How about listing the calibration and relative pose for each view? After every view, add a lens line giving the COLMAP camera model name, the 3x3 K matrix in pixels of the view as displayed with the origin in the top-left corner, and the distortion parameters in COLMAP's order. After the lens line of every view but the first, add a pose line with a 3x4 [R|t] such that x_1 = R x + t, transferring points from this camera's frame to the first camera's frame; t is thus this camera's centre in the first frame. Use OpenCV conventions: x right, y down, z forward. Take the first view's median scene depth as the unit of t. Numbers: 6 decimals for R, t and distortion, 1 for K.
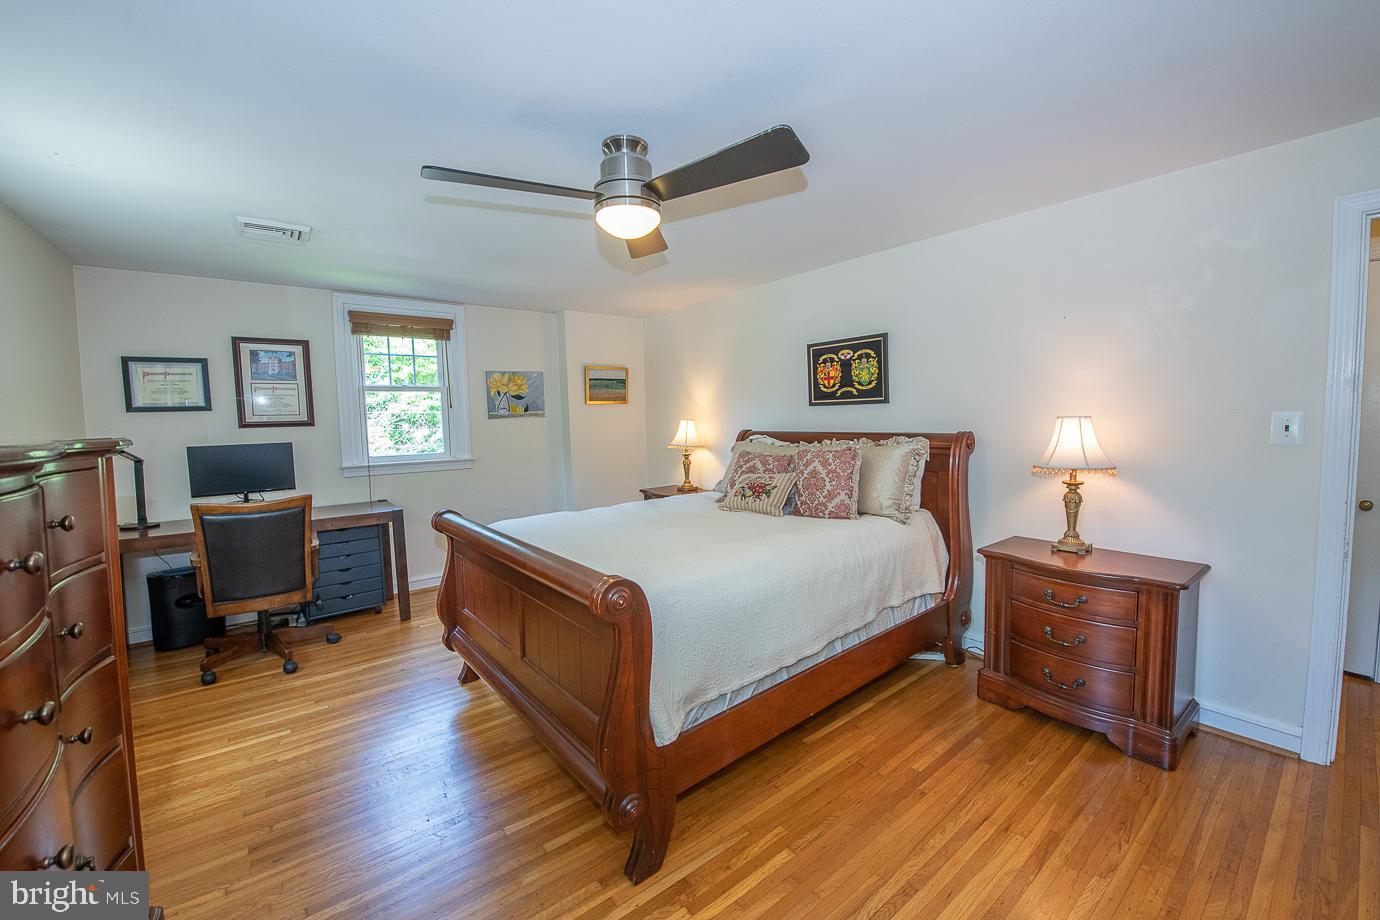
lens RADIAL K [[550.0, 0, 696.8], [0, 550.0, 453.1], [0, 0, 1]] dist [-0.020631, -0.000417]
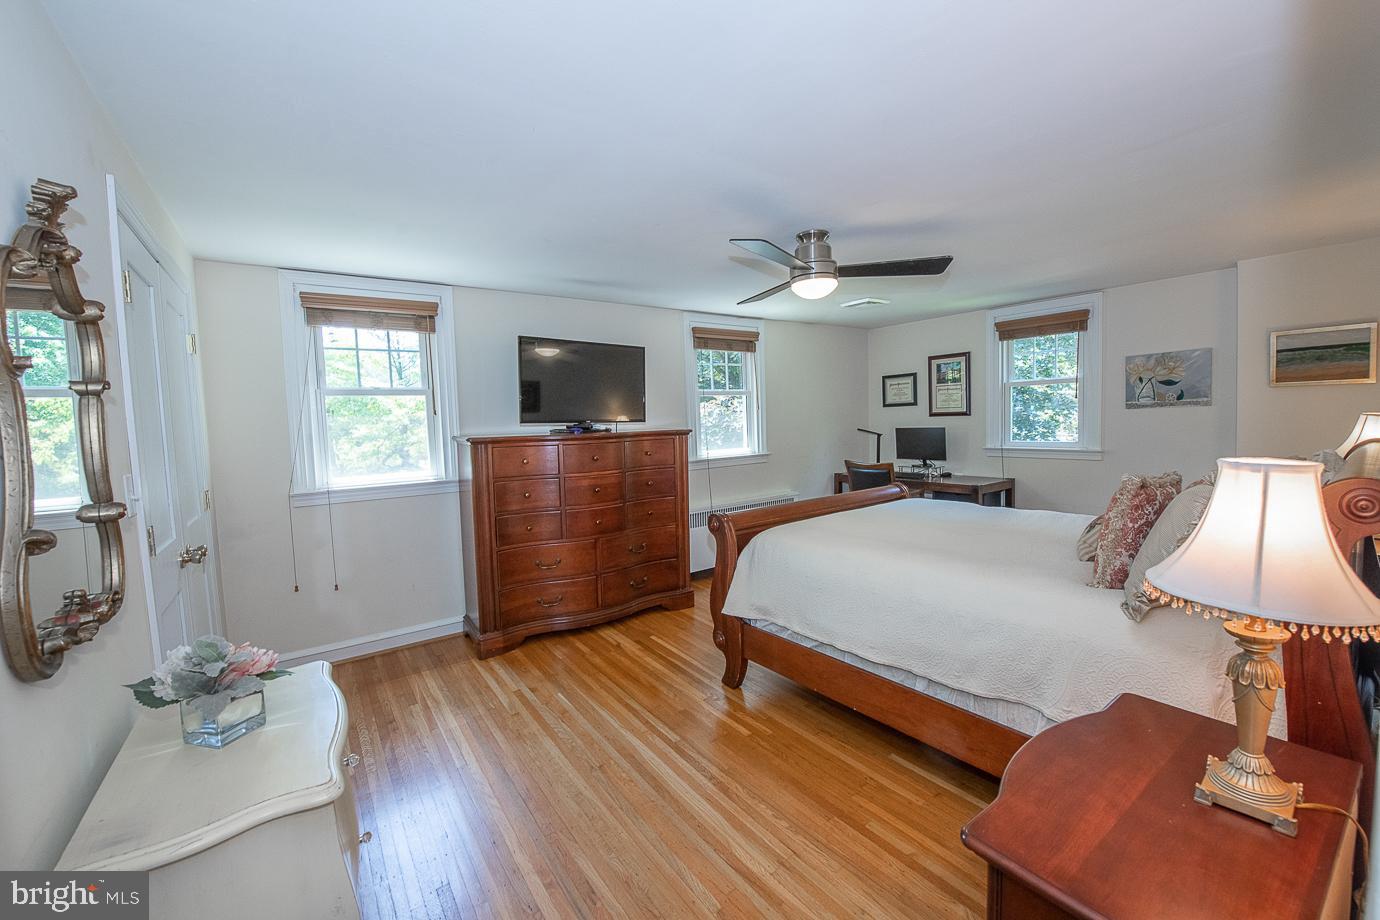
lens RADIAL K [[550.0, 0, 695.7], [0, 550.0, 455.8], [0, 0, 1]] dist [-0.020631, -0.000417]
pose [[-0.048194, 0.092490, -0.994547, 0.716026], [-0.030097, 0.995117, 0.094001, -0.060820], [0.998384, 0.034463, -0.045175, 0.414669]]
